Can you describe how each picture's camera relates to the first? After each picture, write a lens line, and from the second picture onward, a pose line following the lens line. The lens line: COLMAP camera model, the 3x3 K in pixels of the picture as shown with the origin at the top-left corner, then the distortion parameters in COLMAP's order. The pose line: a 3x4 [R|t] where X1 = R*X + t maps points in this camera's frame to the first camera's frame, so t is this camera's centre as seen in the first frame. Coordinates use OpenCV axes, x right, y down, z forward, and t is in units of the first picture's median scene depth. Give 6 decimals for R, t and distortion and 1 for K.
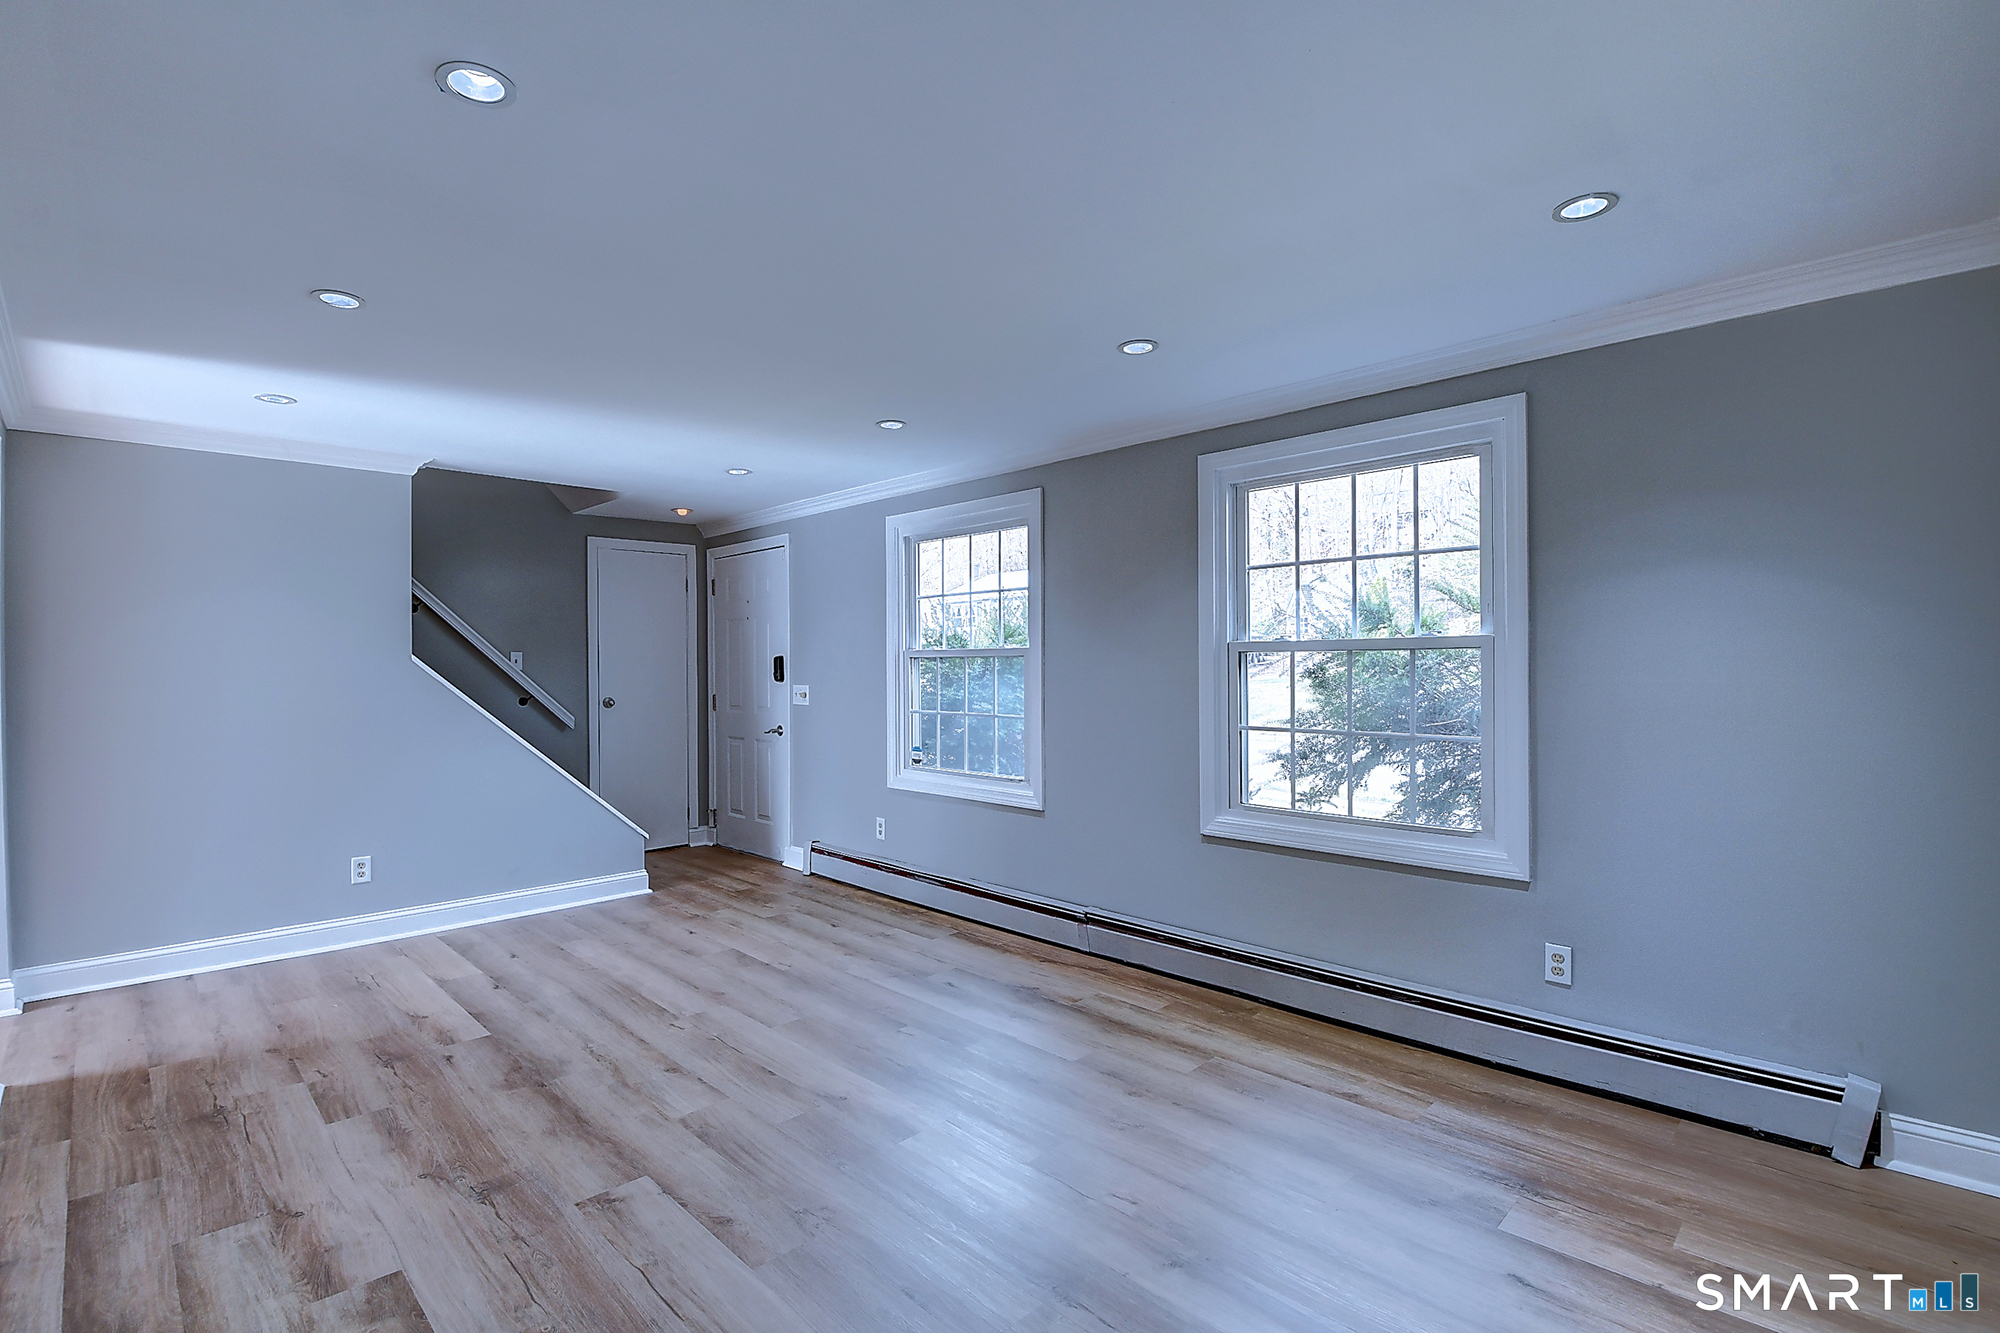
lens RADIAL K [[909.6, 0, 978.3], [0, 909.6, 664.0], [0, 0, 1]] dist [0.016973, -0.026956]
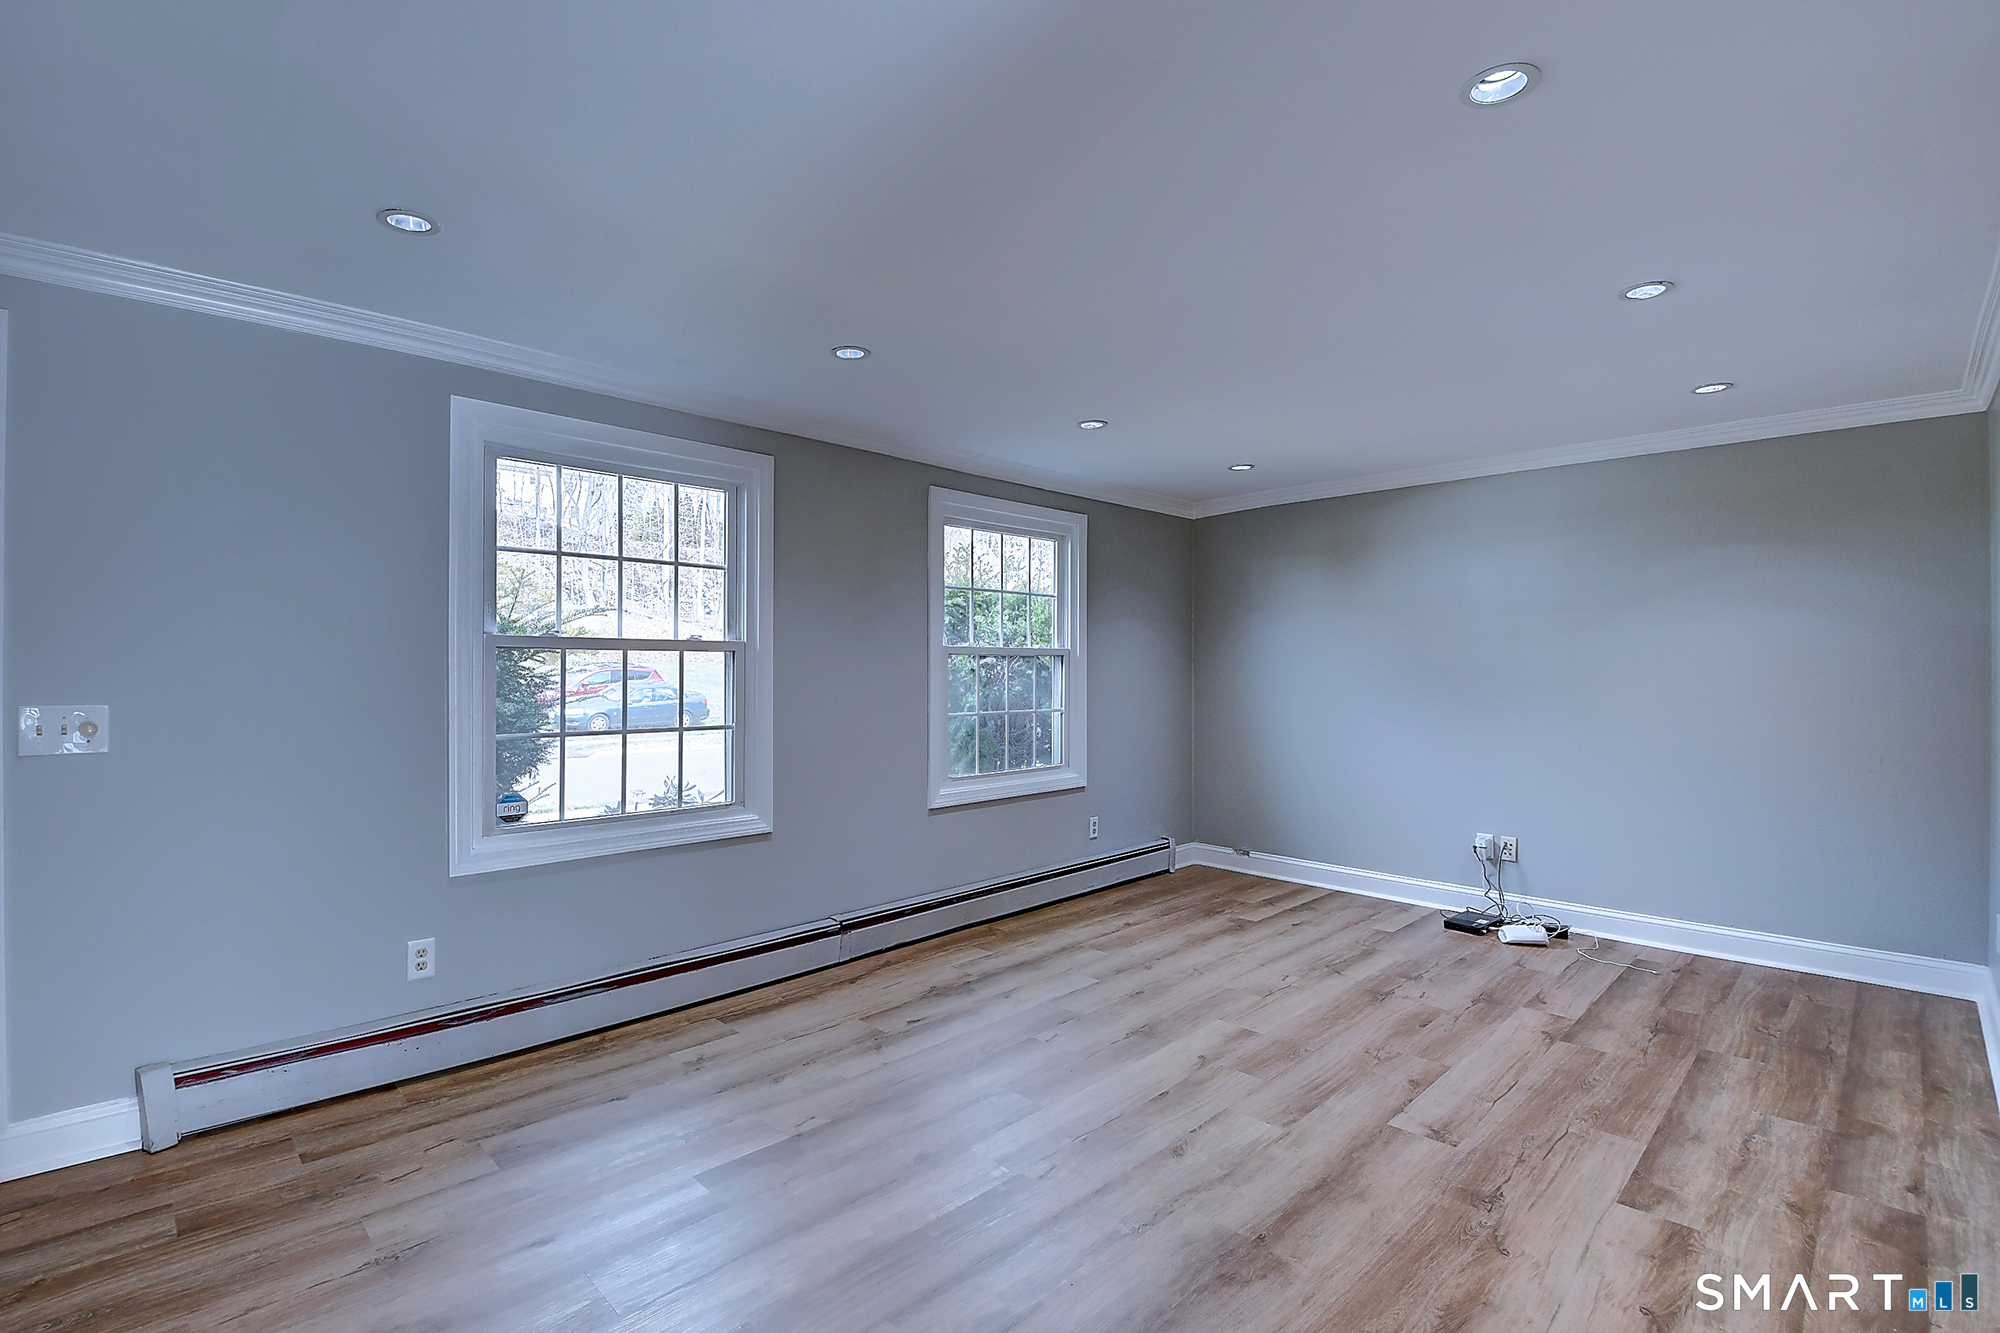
lens RADIAL K [[909.6, 0, 978.3], [0, 909.6, 664.0], [0, 0, 1]] dist [0.016973, -0.026956]
pose [[-0.000579, 0.007698, 0.999970, -1.012399], [-0.004966, 0.999958, -0.007701, 0.010683], [-0.999988, -0.004970, -0.000541, 1.031077]]
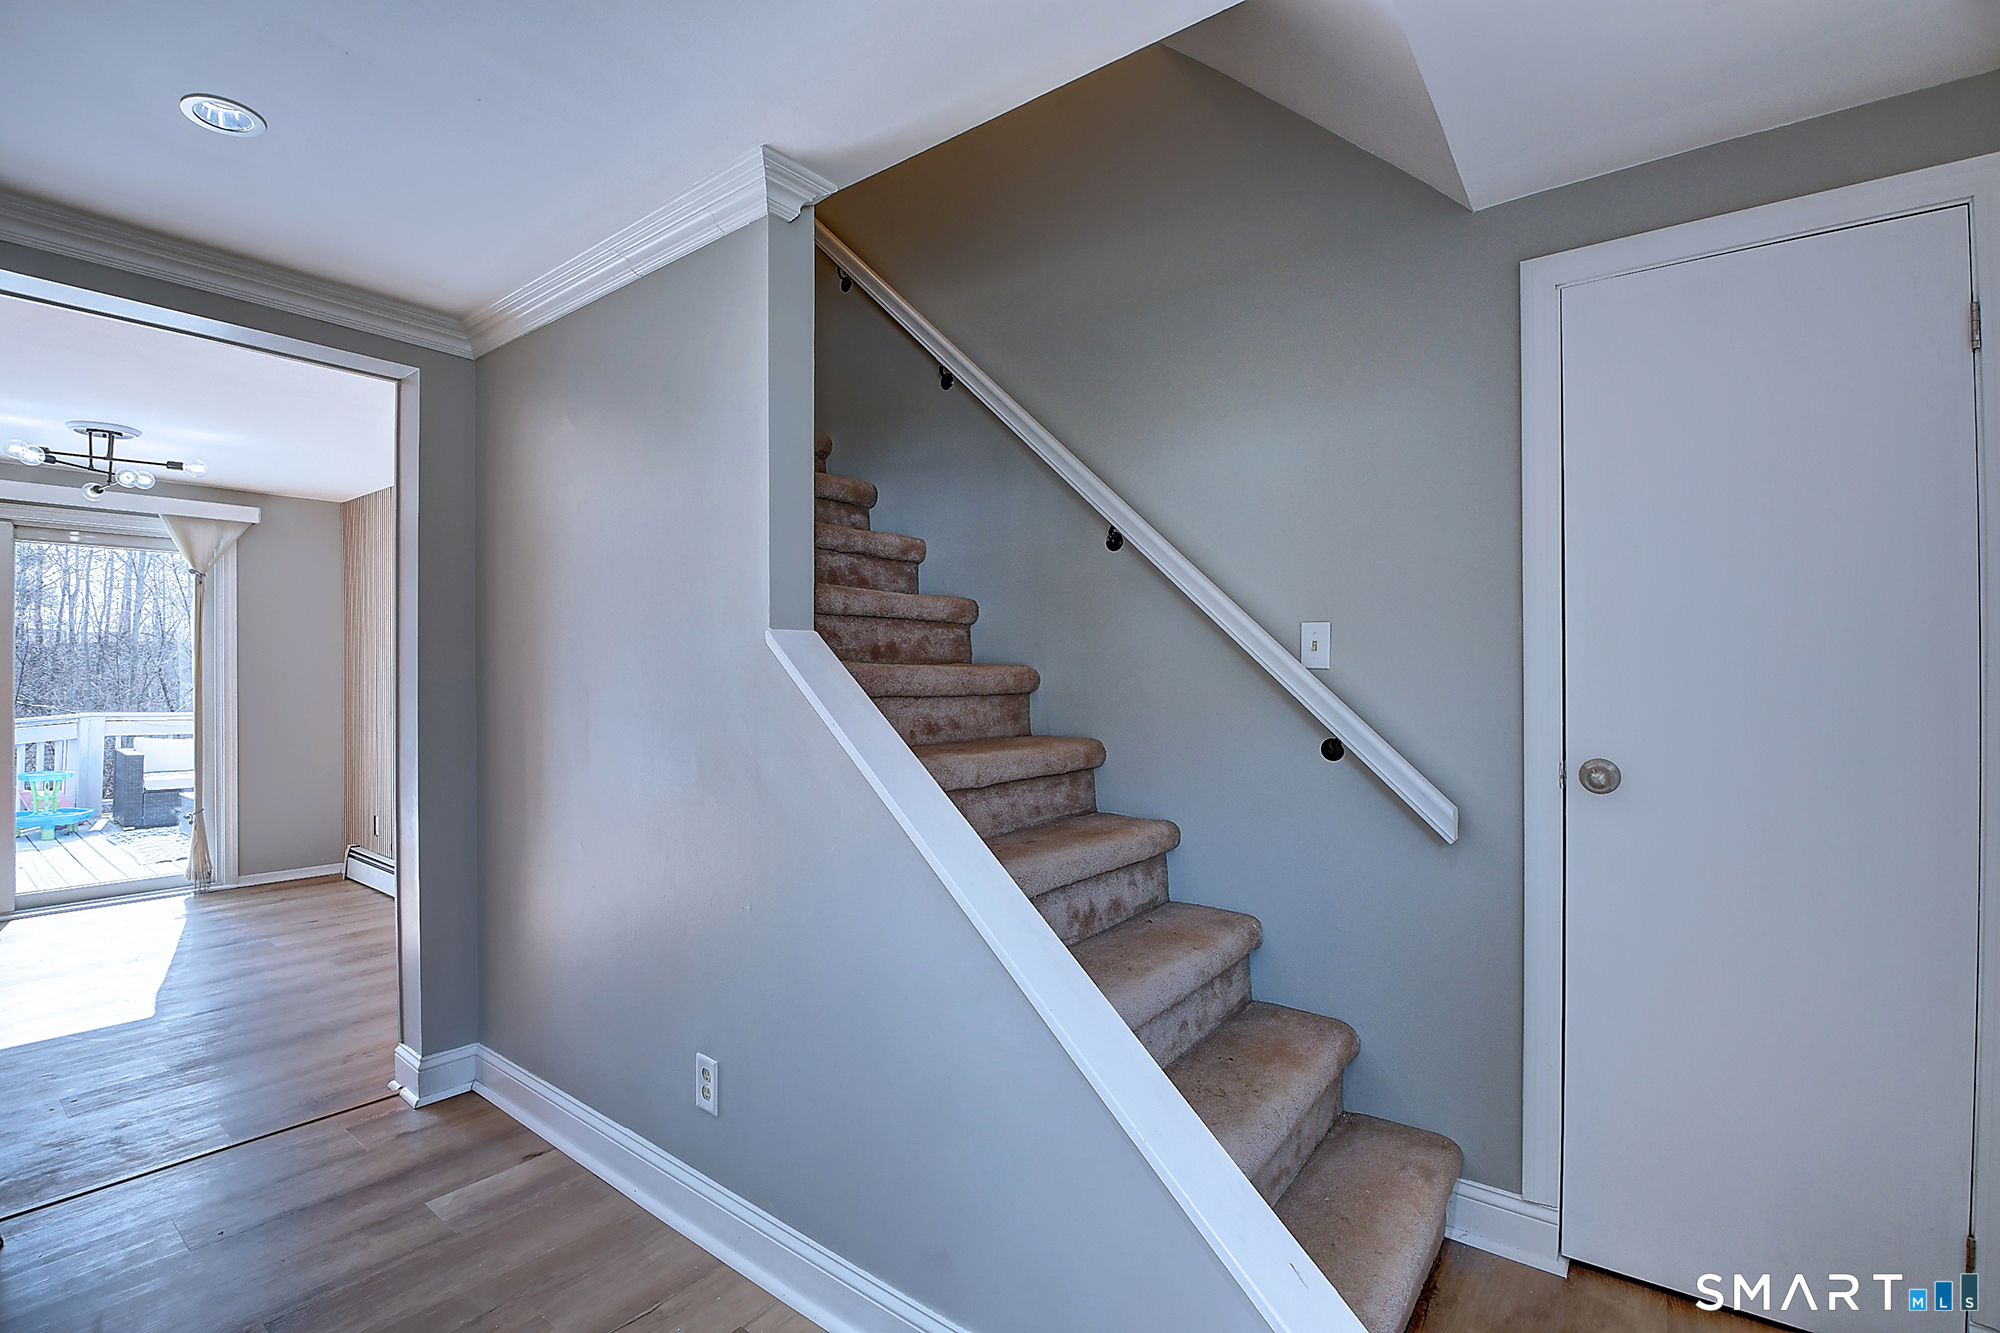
lens RADIAL K [[879.6, 0, 976.4], [0, 879.6, 666.2], [0, 0, 1]] dist [0.010285, -0.023713]
pose [[0.143204, 0.006117, -0.989674, -0.252390], [0.000294, 0.999981, 0.006223, 0.004393], [0.989693, -0.001182, 0.143199, 1.366622]]
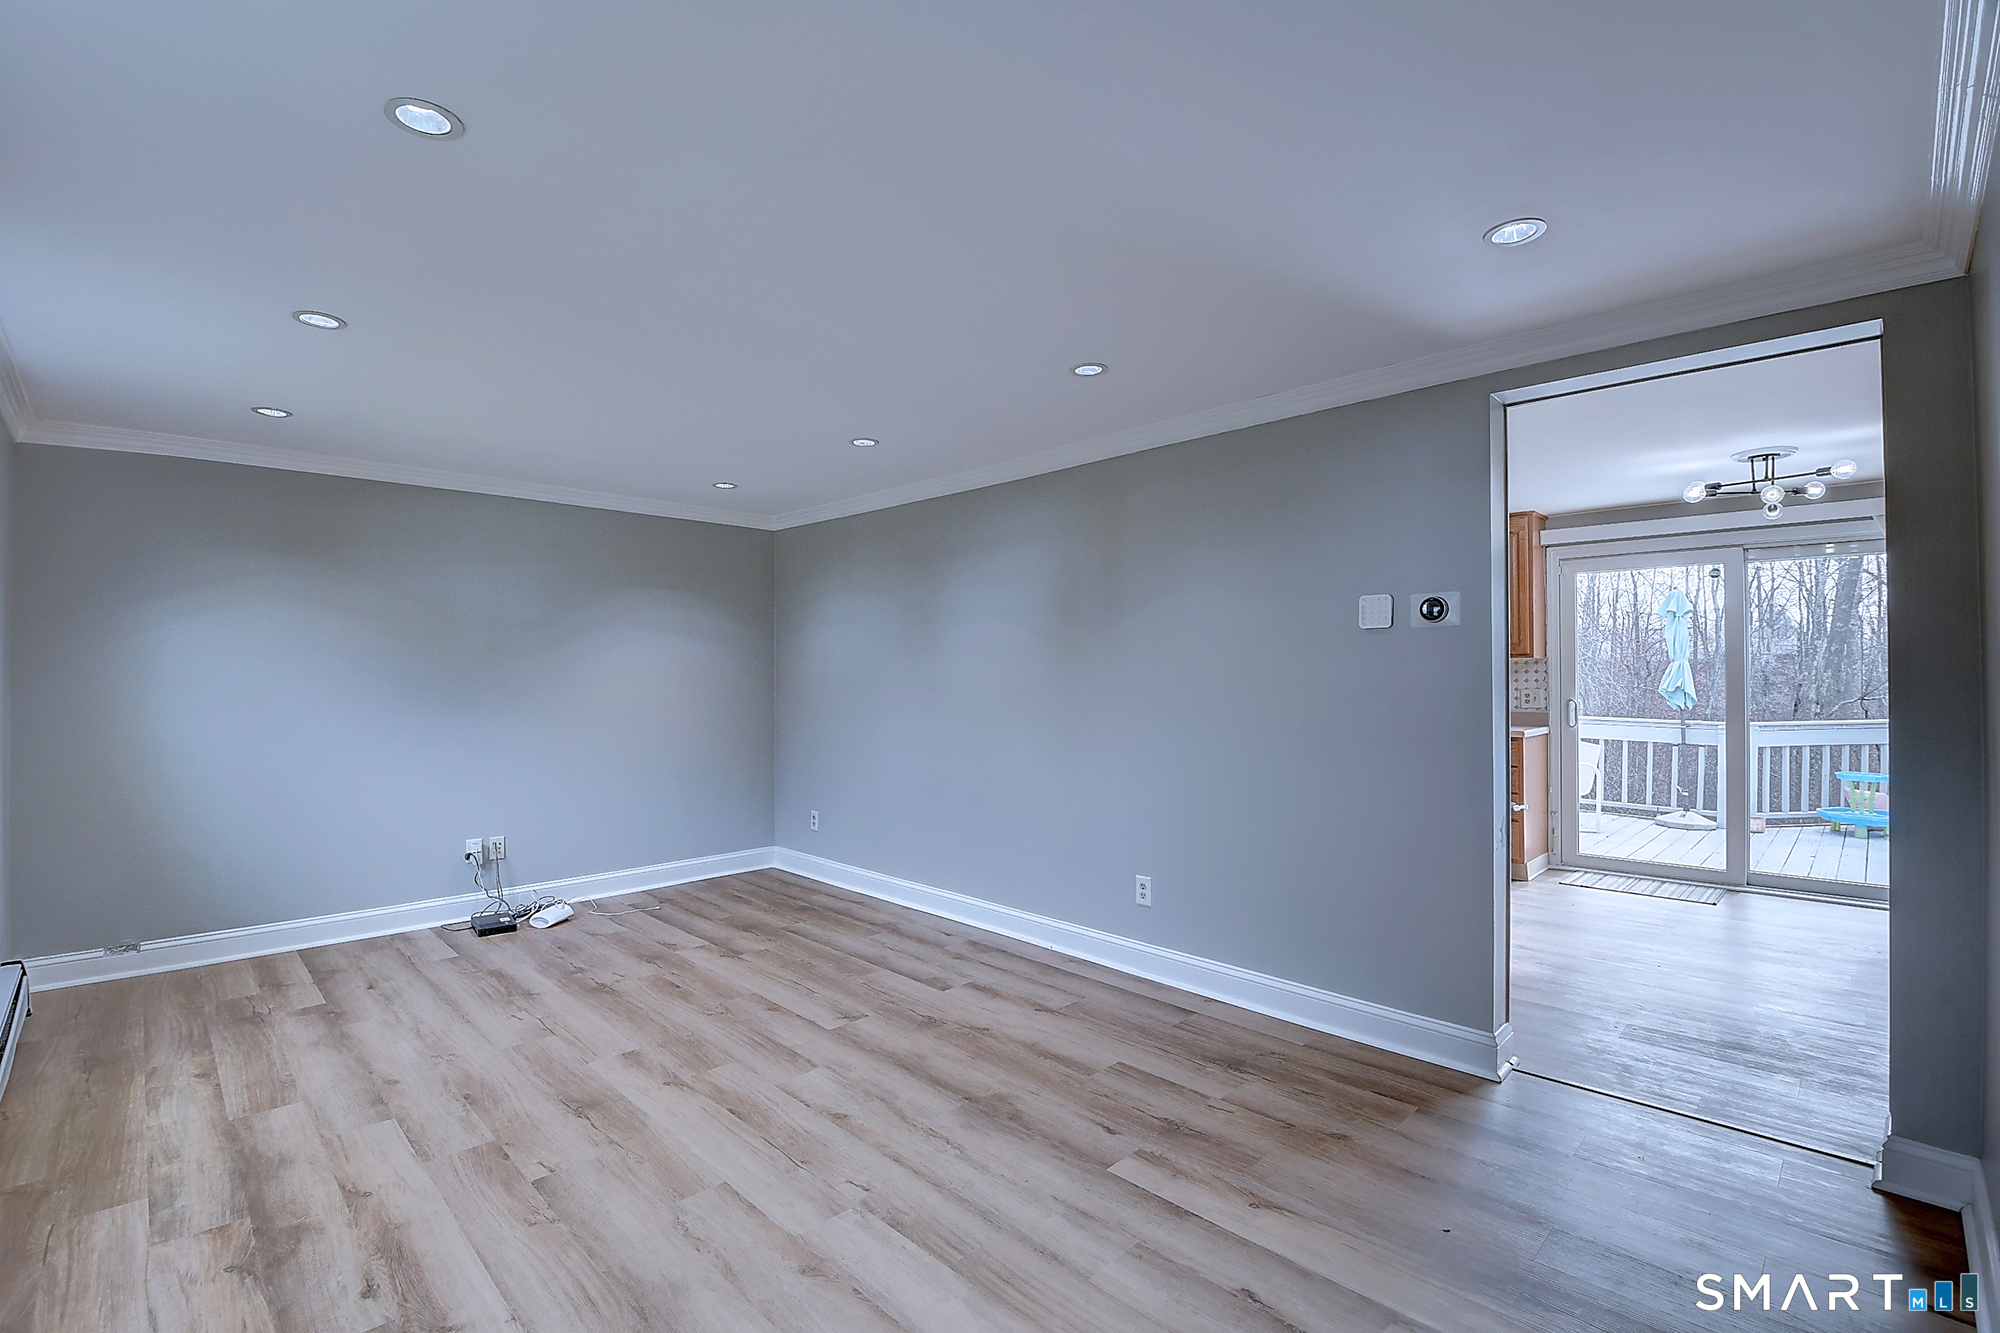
lens RADIAL K [[879.6, 0, 976.4], [0, 879.6, 666.2], [0, 0, 1]] dist [0.010285, -0.023713]
pose [[-0.999933, 0.009745, 0.006171, -0.418567], [0.009664, 0.999868, -0.013085, 0.009178], [-0.006298, -0.013025, -0.999895, 1.638513]]
